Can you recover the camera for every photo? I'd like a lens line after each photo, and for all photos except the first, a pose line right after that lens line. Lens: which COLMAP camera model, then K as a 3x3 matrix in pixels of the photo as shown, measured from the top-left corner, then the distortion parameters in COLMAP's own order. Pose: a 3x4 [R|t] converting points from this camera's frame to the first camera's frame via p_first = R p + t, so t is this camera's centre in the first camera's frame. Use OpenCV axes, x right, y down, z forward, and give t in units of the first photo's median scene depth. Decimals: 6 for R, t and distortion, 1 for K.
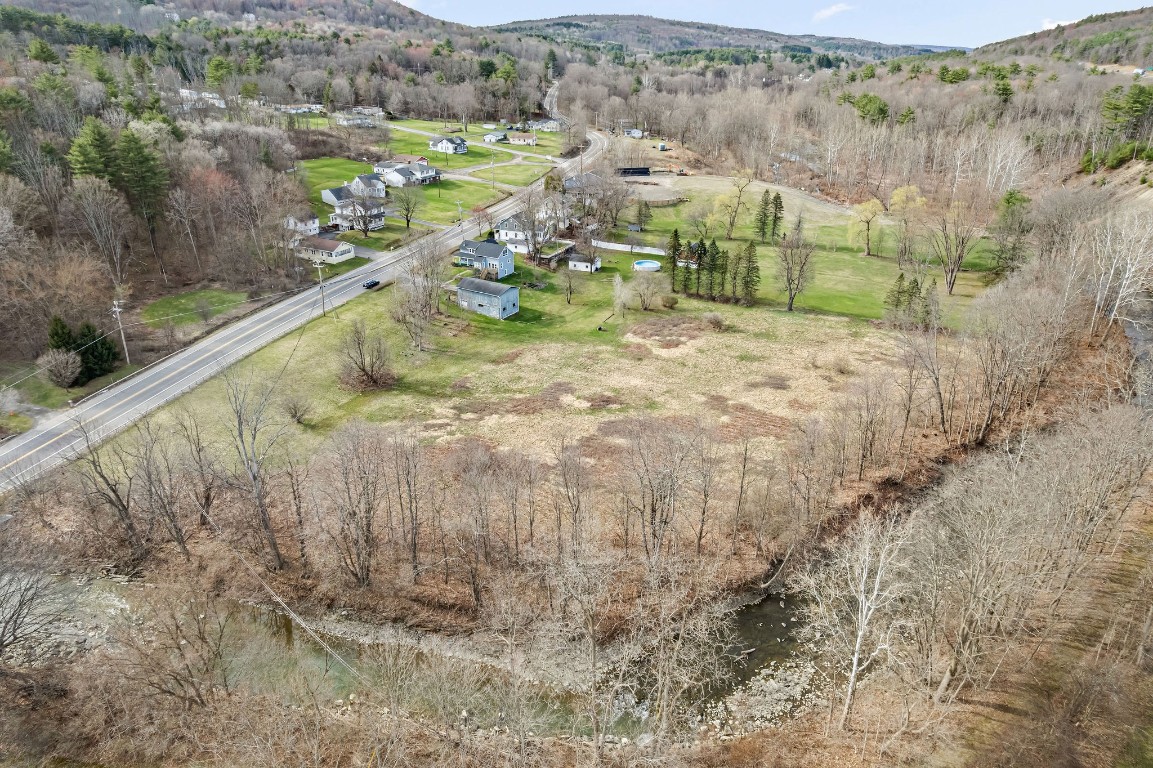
lens RADIAL K [[729.1, 0, 576.5], [0, 729.1, 384.0], [0, 0, 1]] dist [-0.042280, 0.003118]
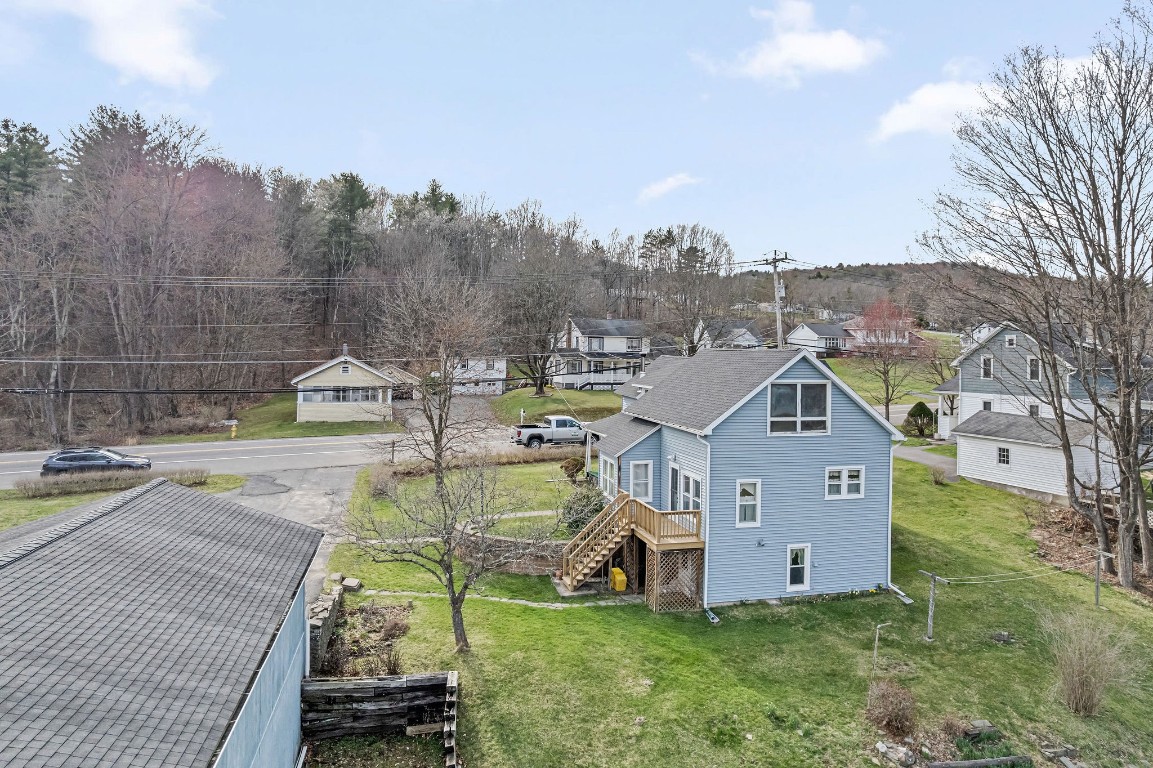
lens RADIAL K [[759.7, 0, 578.6], [0, 759.7, 325.3], [0, 0, 1]] dist [-0.076768, 0.062849]
pose [[0.711759, -0.017347, -0.702209, -0.032061], [-0.306435, 0.891881, -0.332635, -0.134727], [0.632057, 0.451937, 0.629489, 0.865961]]
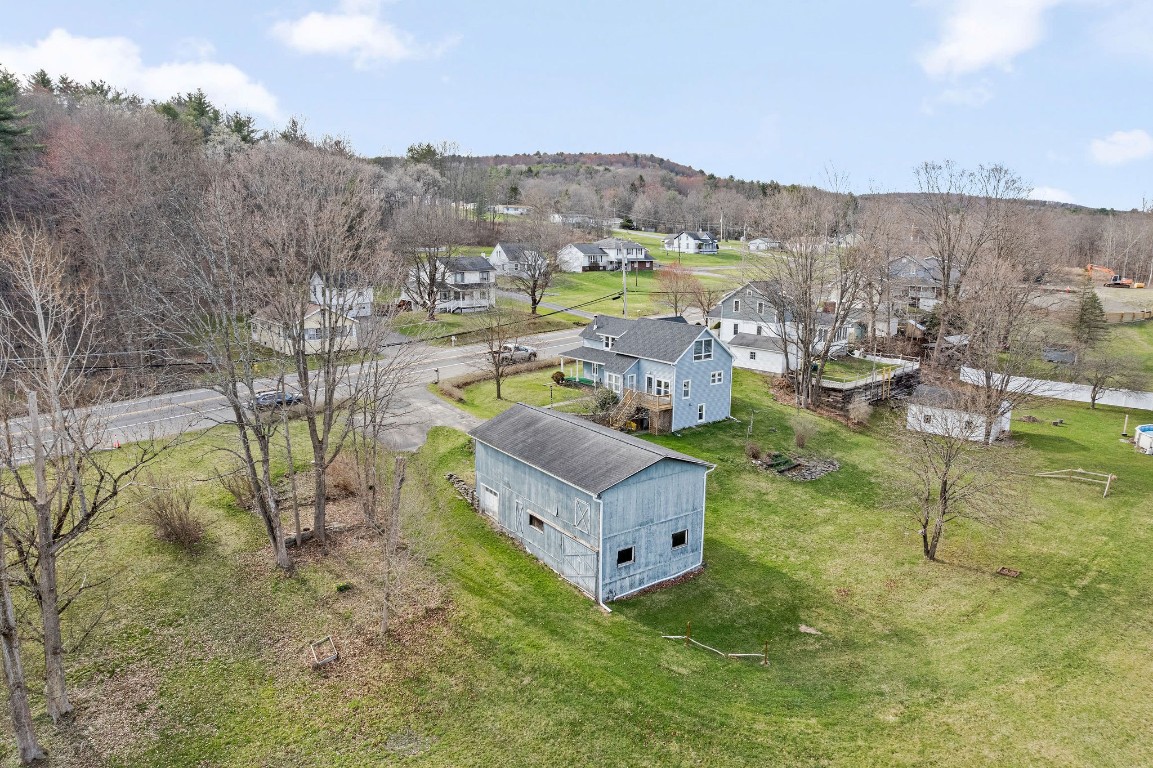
lens RADIAL K [[729.1, 0, 576.5], [0, 729.1, 384.0], [0, 0, 1]] dist [-0.042280, 0.003118]
pose [[0.926943, 0.075158, -0.367598, -0.031997], [-0.158645, 0.966354, -0.202464, -0.092257], [0.340013, 0.245990, 0.907678, 0.684622]]
